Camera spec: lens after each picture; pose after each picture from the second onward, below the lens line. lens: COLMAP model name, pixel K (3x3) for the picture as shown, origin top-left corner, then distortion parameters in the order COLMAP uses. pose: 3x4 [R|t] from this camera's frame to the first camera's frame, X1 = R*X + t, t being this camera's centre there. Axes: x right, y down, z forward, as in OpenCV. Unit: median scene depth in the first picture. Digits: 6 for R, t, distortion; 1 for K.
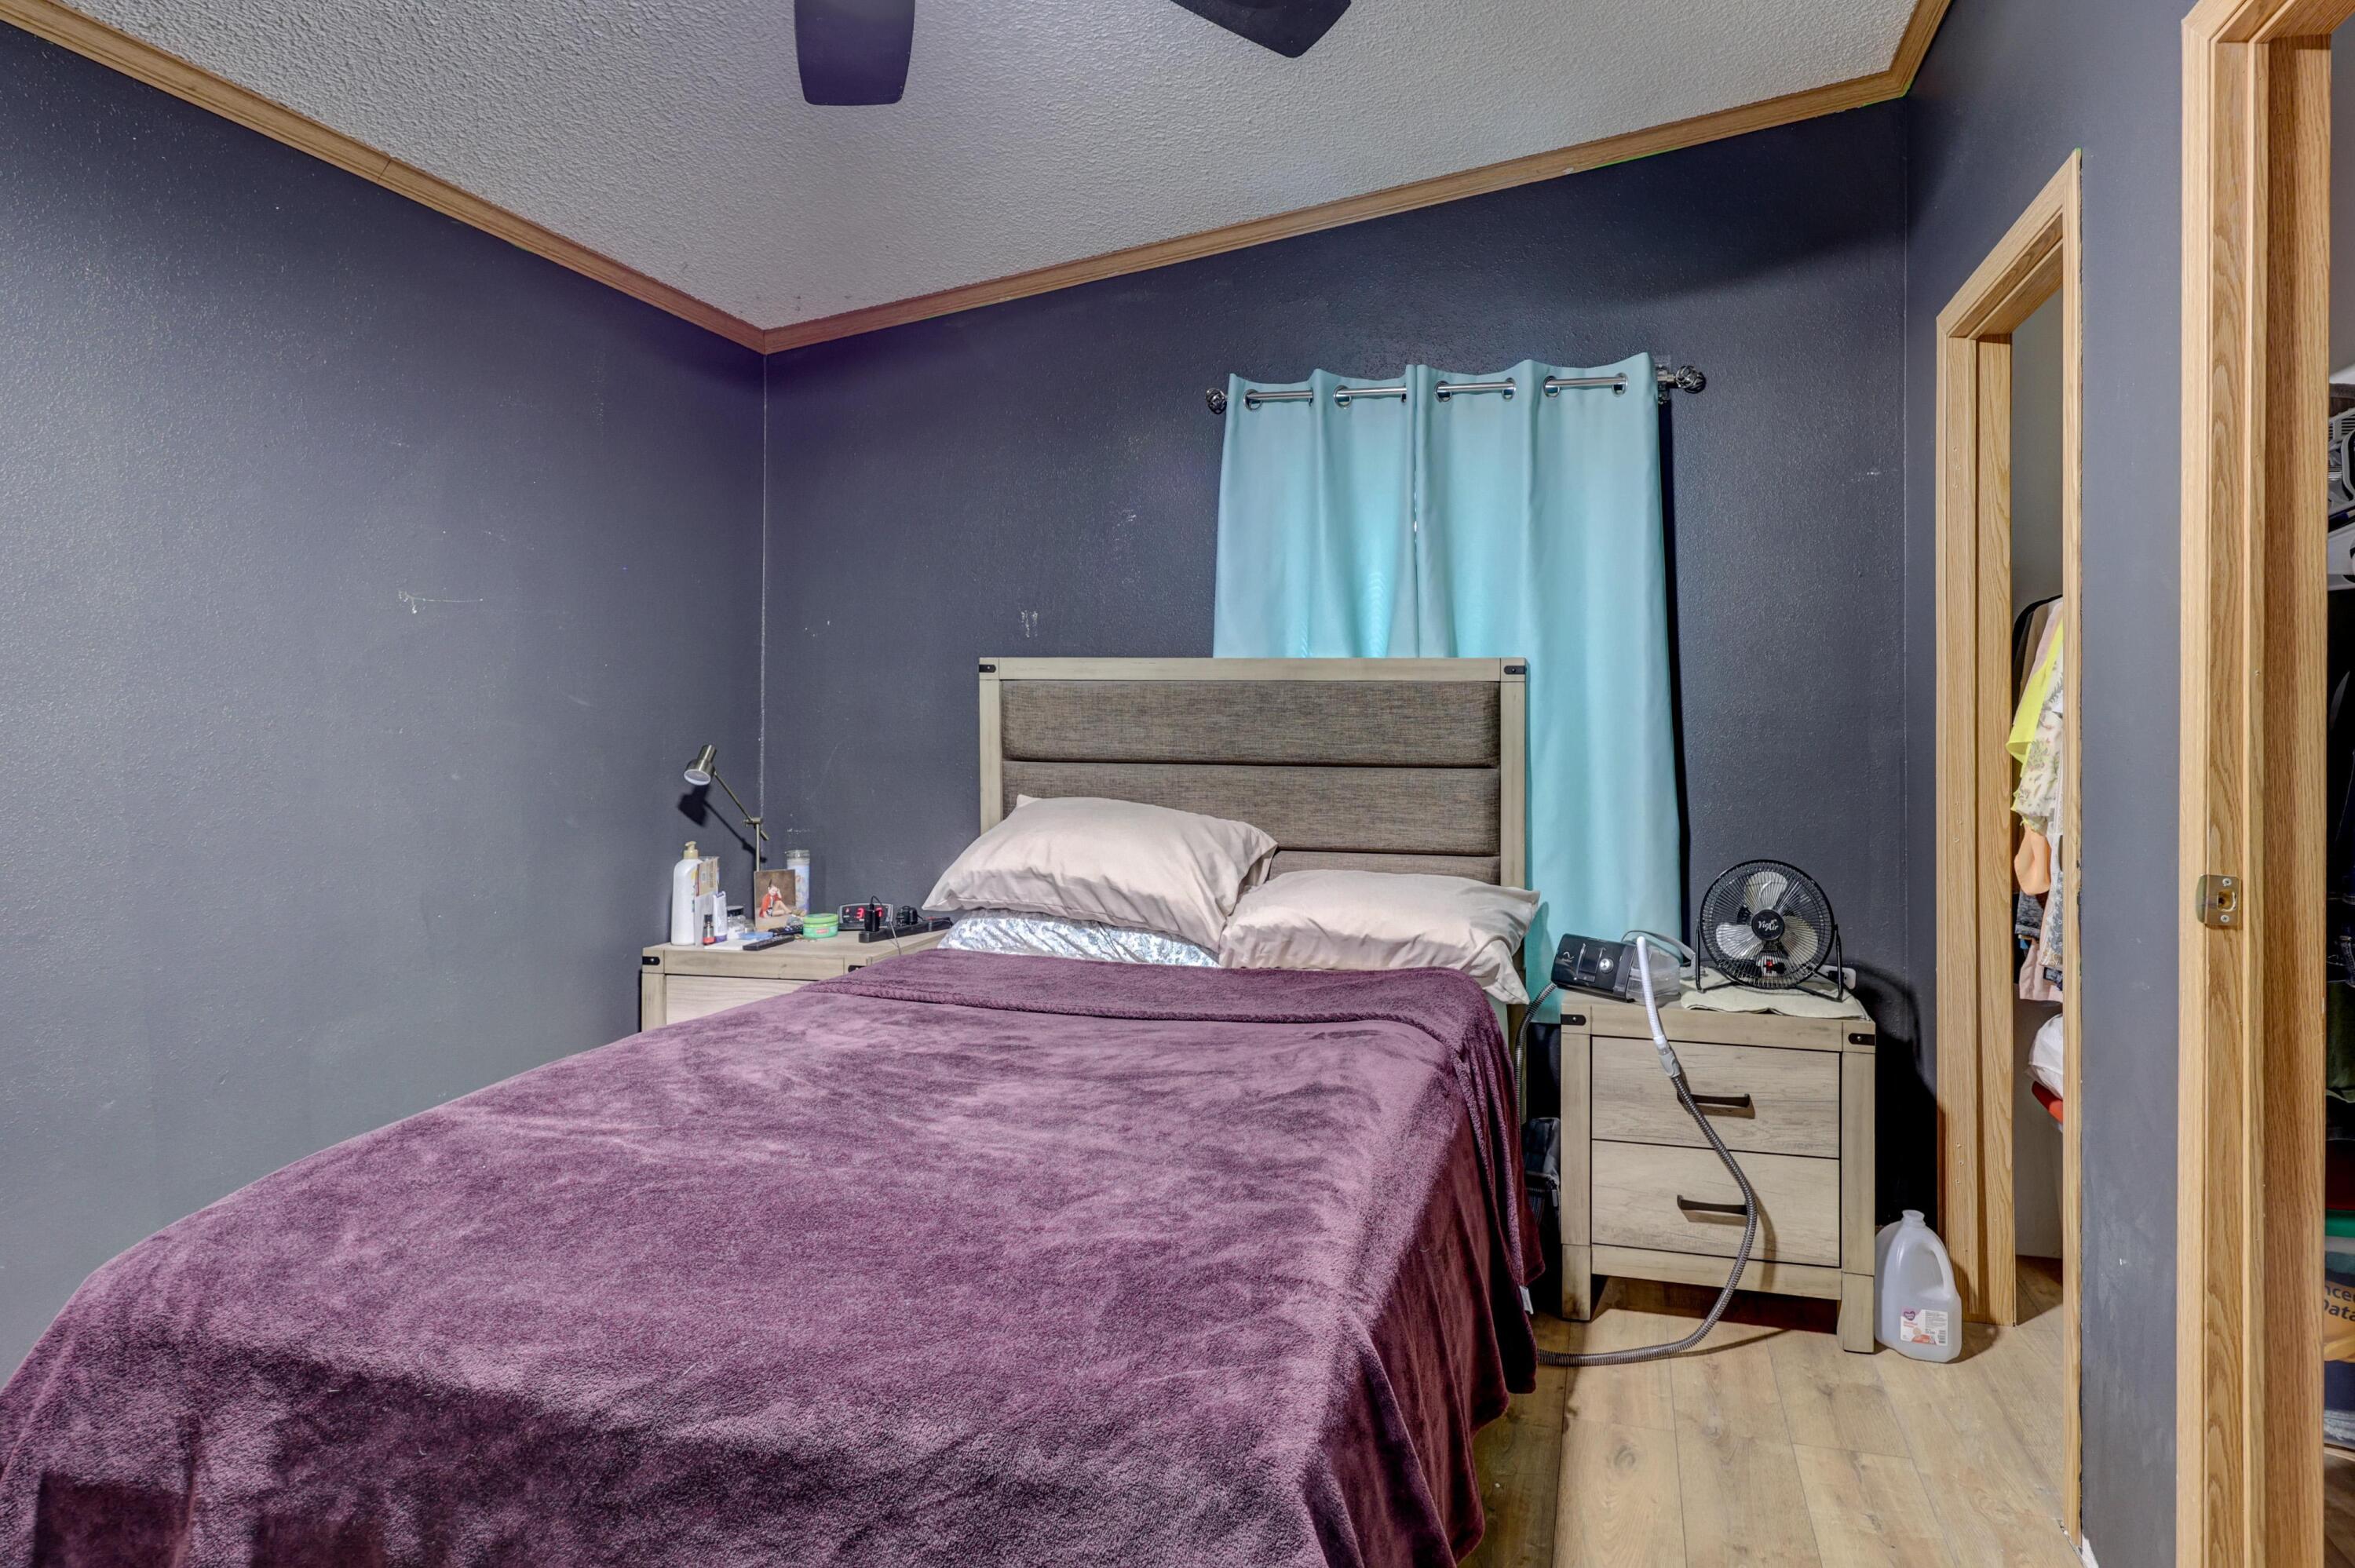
lens RADIAL K [[1031.6, 0, 1179.6], [0, 1031.6, 706.5], [0, 0, 1]] dist [0.000633, -0.000291]
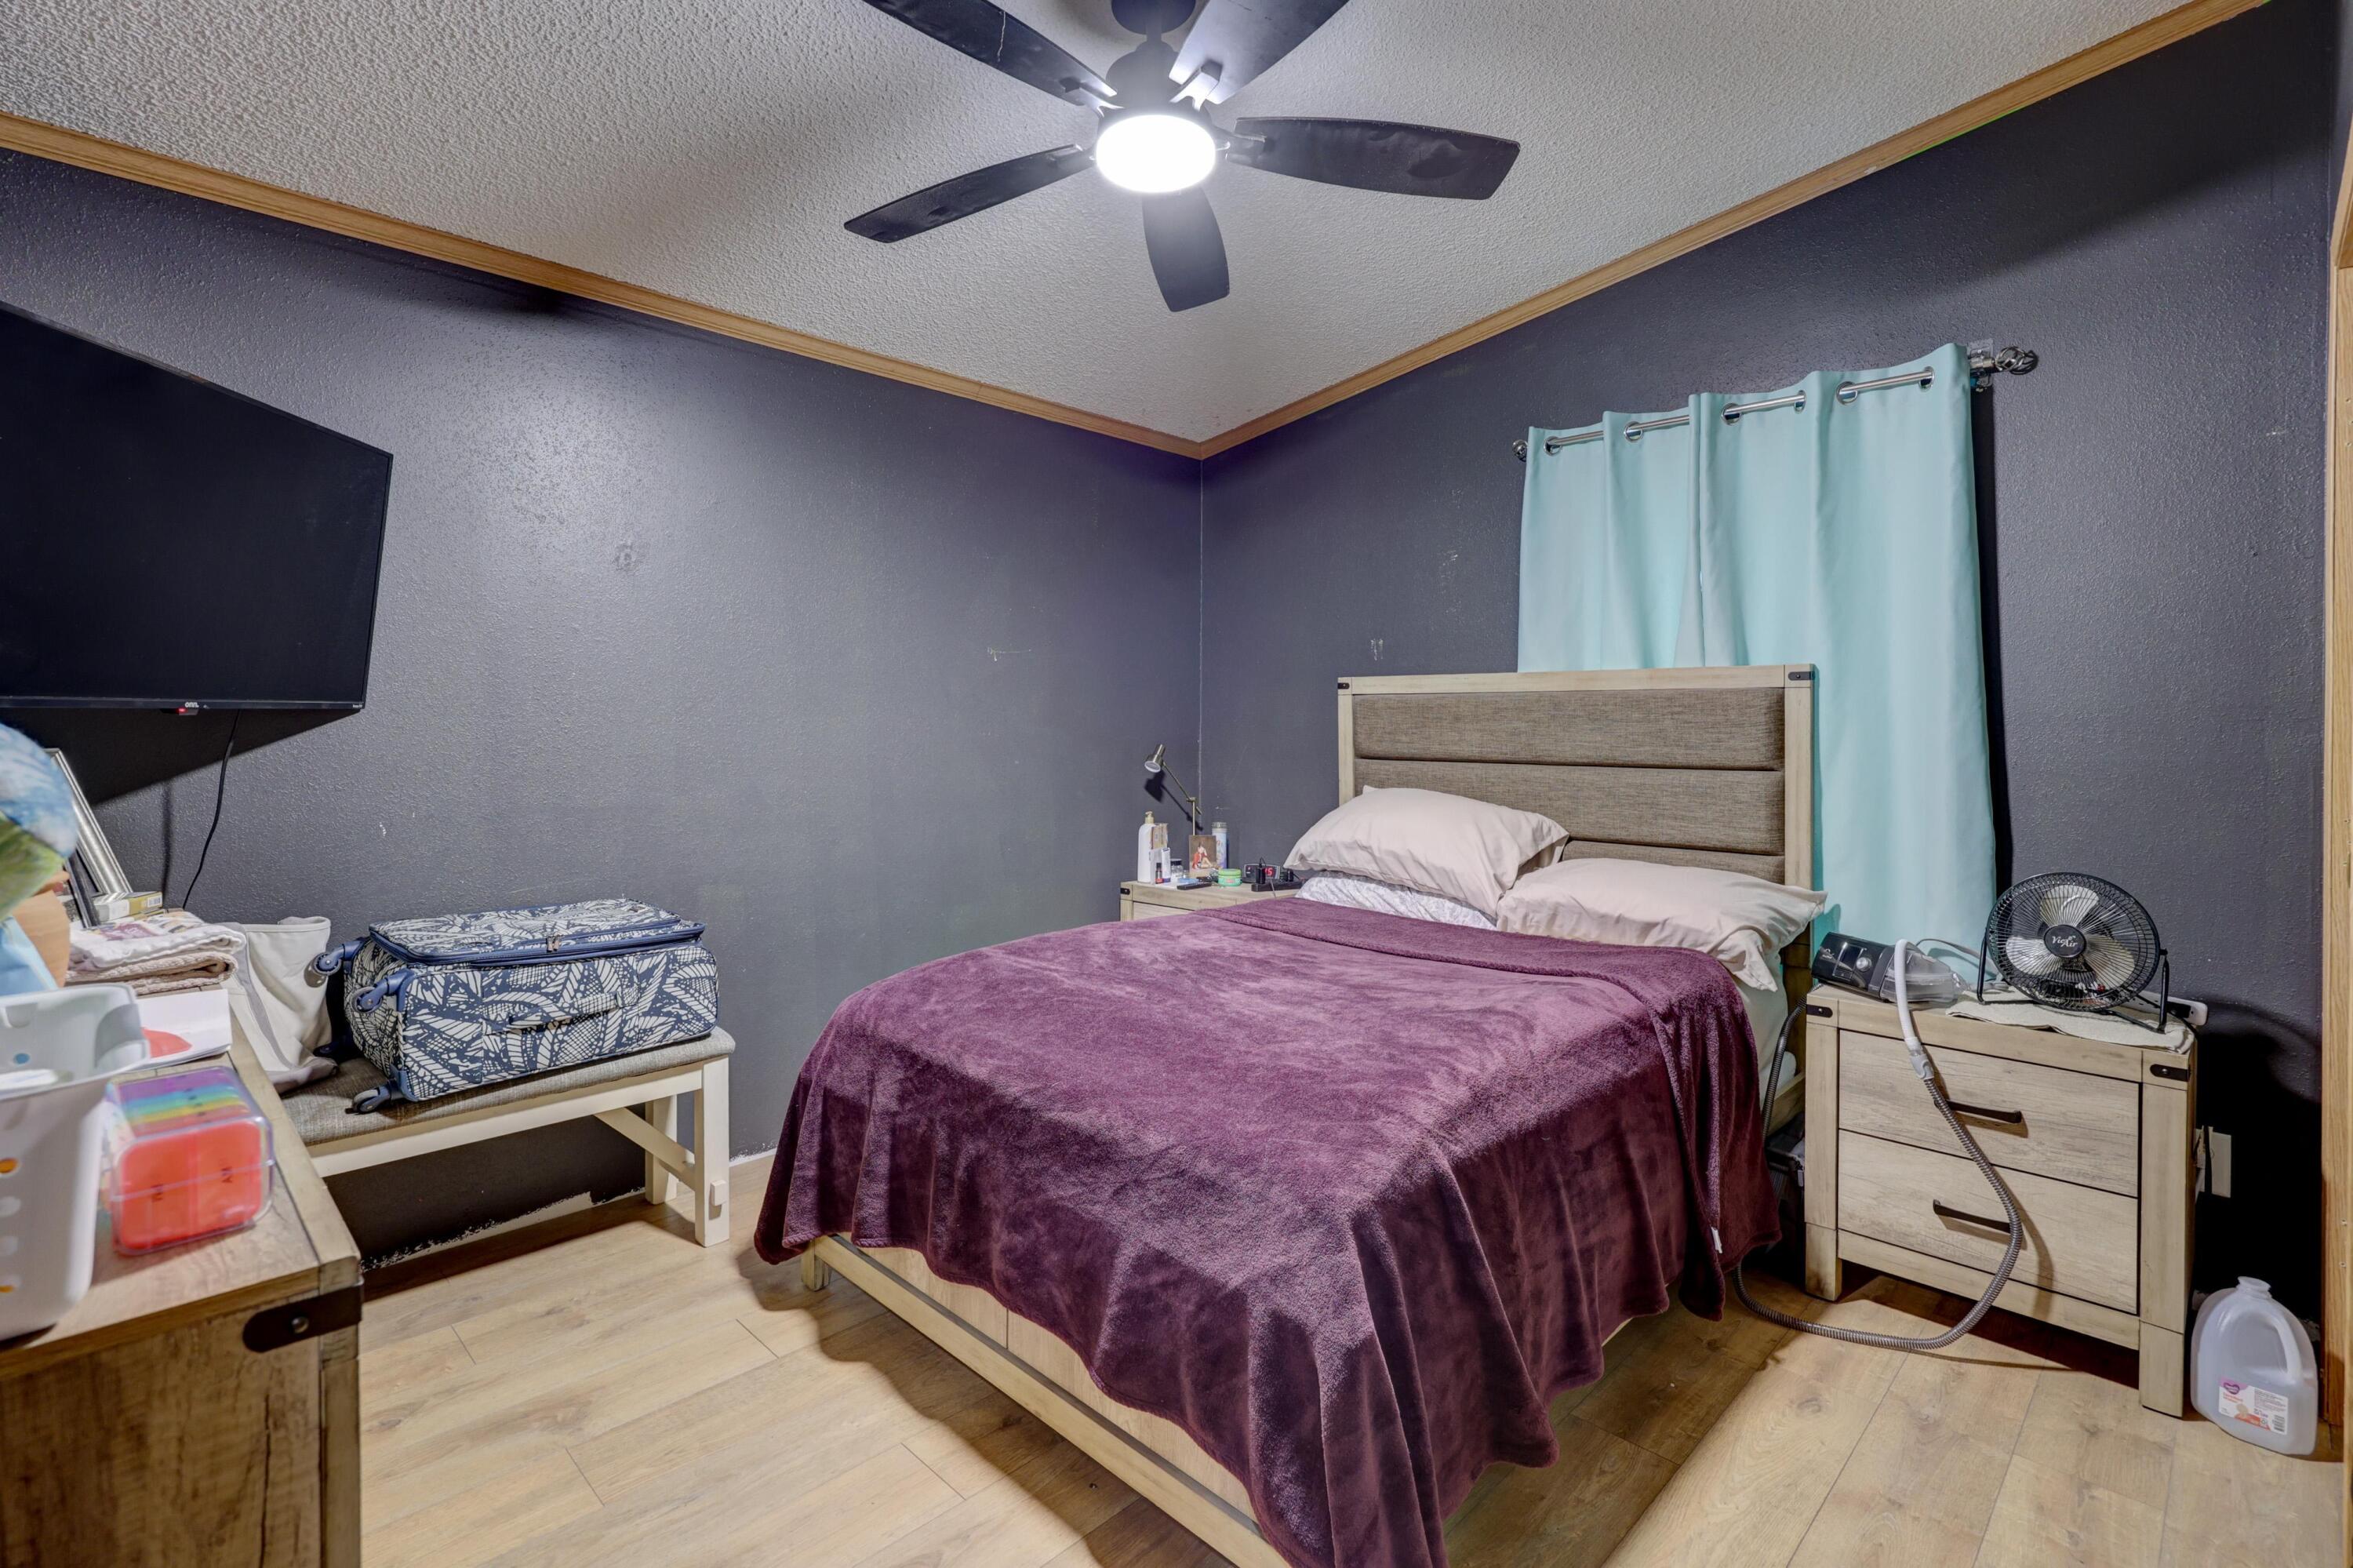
lens RADIAL K [[1084.9, 0, 1174.0], [0, 1084.9, 728.1], [0, 0, 1]] dist [-0.000701, 0.000256]
pose [[0.833193, -0.002009, -0.552979, 0.454311], [0.005465, 0.999974, 0.004601, 0.009280], [0.552956, -0.006855, 0.833182, -0.277808]]
